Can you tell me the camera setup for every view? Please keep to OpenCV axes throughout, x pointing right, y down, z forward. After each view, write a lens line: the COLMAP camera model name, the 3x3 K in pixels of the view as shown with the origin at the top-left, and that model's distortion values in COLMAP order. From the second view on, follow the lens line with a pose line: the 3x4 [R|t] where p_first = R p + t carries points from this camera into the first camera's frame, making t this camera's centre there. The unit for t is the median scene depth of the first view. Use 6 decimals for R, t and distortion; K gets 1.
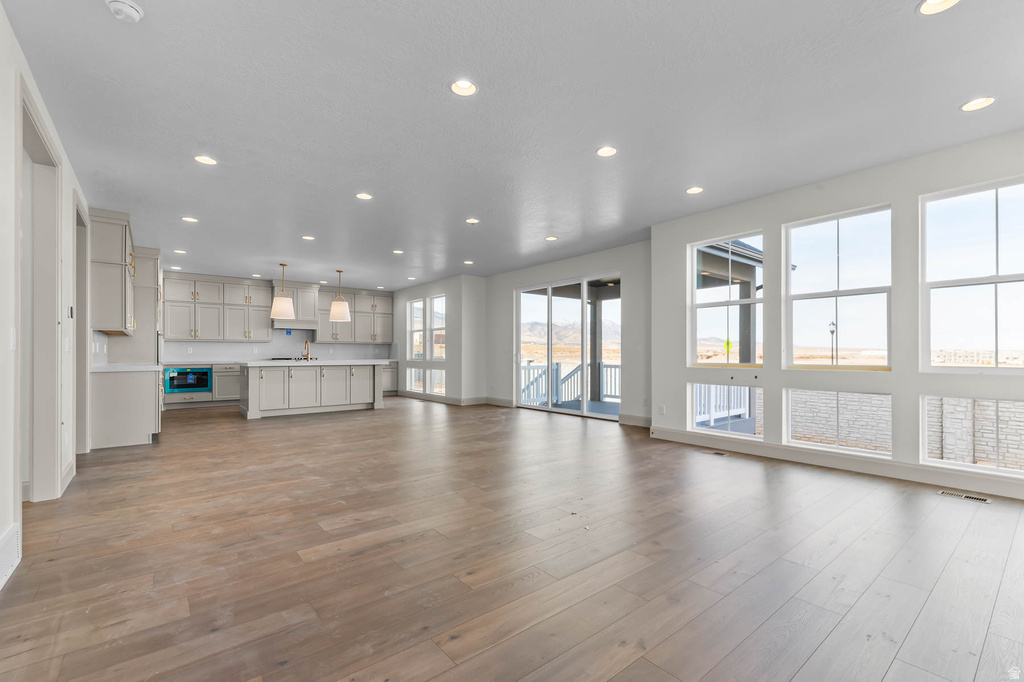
lens RADIAL K [[427.2, 0, 526.4], [0, 427.2, 357.8], [0, 0, 1]] dist [-0.001834, -0.000262]
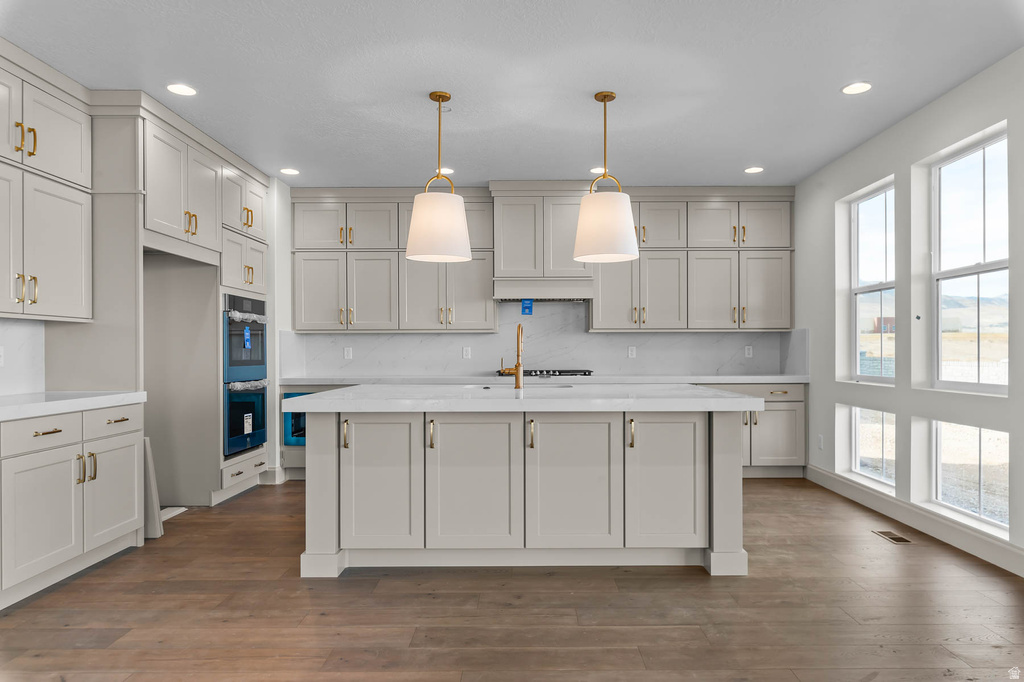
lens RADIAL K [[668.3, 0, 523.5], [0, 668.3, 346.1], [0, 0, 1]] dist [0.002438, -0.002181]
pose [[0.762242, -0.005604, -0.647267, -0.164970], [-0.003689, 0.999909, -0.013000, -0.016932], [0.647281, 0.012297, 0.762152, 0.572674]]
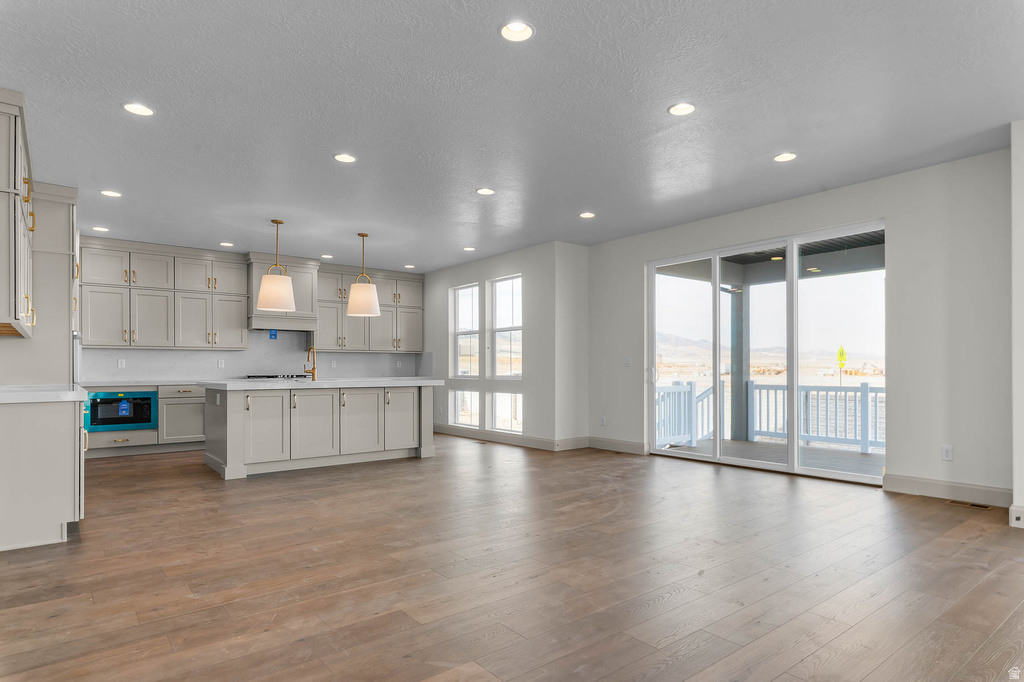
lens RADIAL K [[552.8, 0, 531.1], [0, 552.8, 374.9], [0, 0, 1]] dist [-0.000344, -0.000704]
pose [[0.999923, -0.001478, -0.012327, -0.178194], [0.001501, 0.999997, 0.001881, -0.001096], [0.012324, -0.001899, 0.999922, 0.195708]]
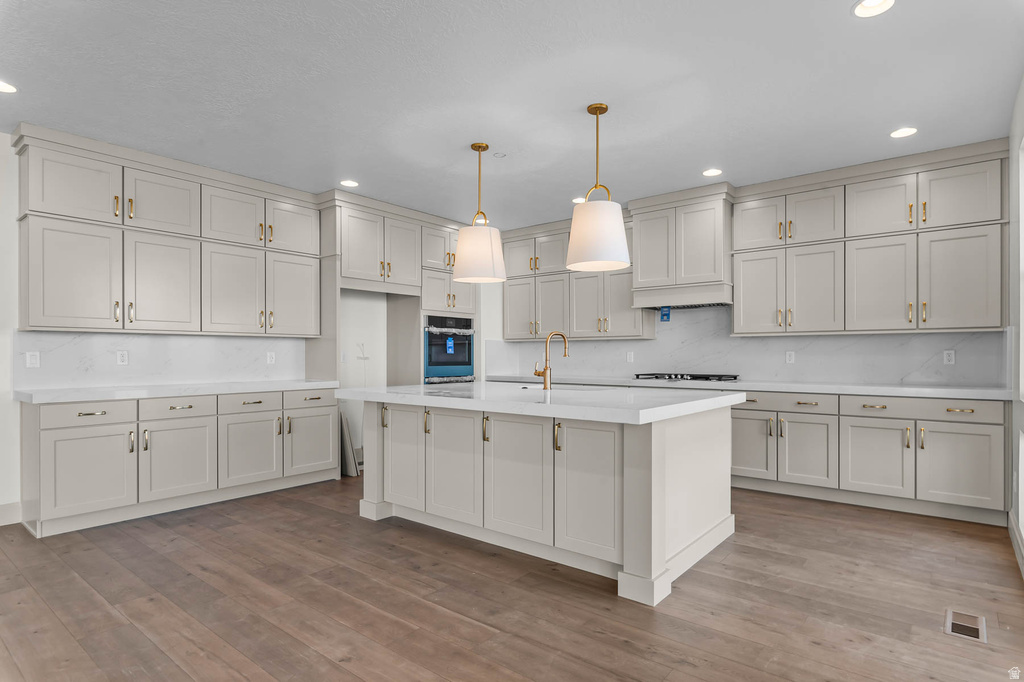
lens RADIAL K [[552.8, 0, 529.5], [0, 552.8, 353.9], [0, 0, 1]] dist [-0.000344, -0.000704]
pose [[0.181315, -0.000128, -0.983425, -0.038001], [-0.008197, 0.999965, -0.001642, -0.020828], [0.983391, 0.008358, 0.181308, 0.853100]]
